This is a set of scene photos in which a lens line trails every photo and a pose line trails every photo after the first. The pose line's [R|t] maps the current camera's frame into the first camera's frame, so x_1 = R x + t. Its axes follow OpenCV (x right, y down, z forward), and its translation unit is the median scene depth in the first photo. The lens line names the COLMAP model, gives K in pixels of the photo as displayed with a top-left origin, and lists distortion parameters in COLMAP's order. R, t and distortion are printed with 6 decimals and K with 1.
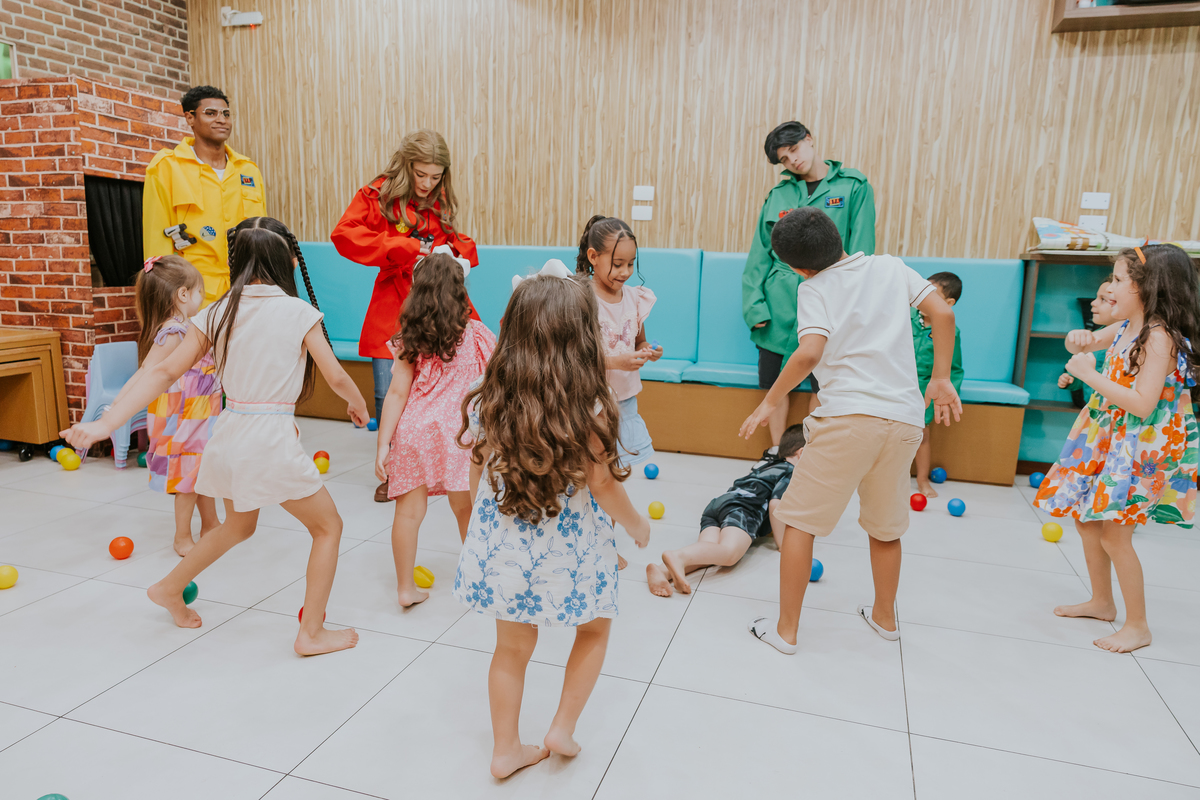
lens RADIAL K [[826.9, 0, 600.0], [0, 826.9, 400.0], [0, 0, 1]] dist [0.001308, 0.004914]
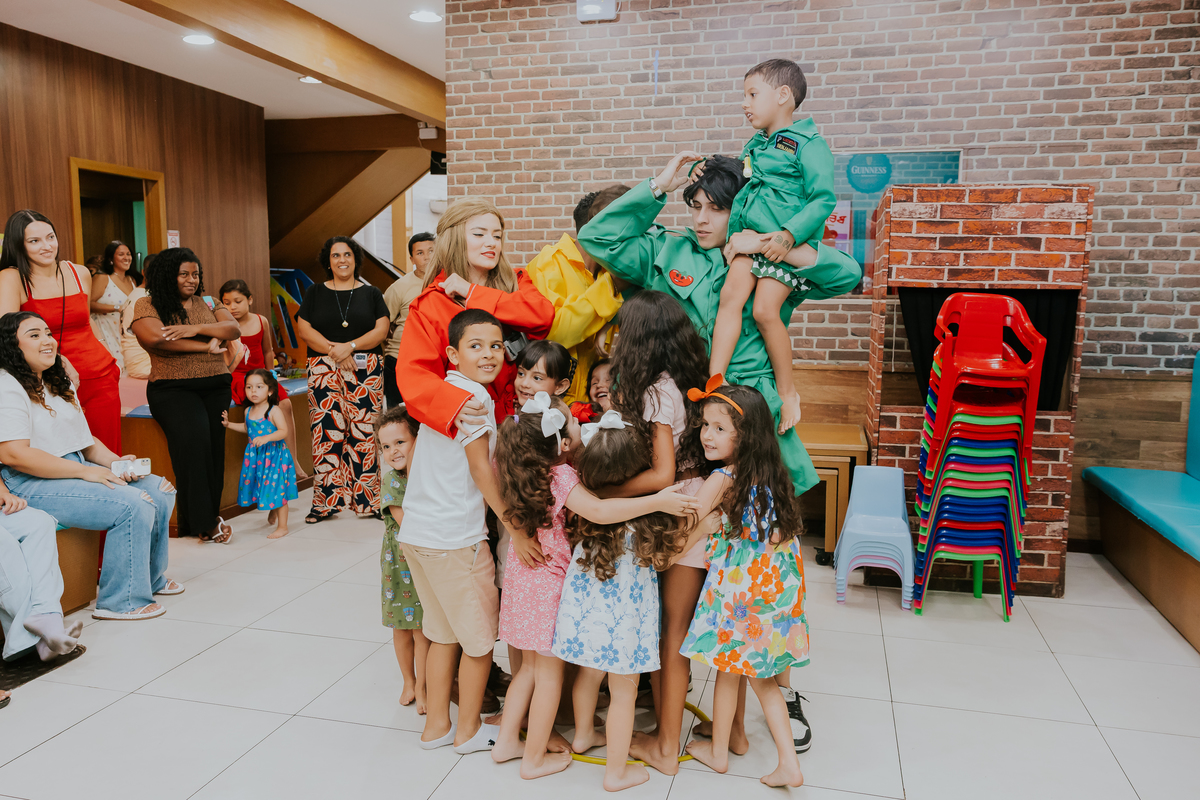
lens RADIAL K [[854.3, 0, 584.4], [0, 854.3, 393.4], [0, 0, 1]] dist [0.001283, 0.004902]
pose [[0.061208, 0.104396, -0.992651, 0.312206], [-0.183219, 0.978791, 0.091641, -0.169266], [0.981165, 0.176264, 0.079037, 0.569371]]
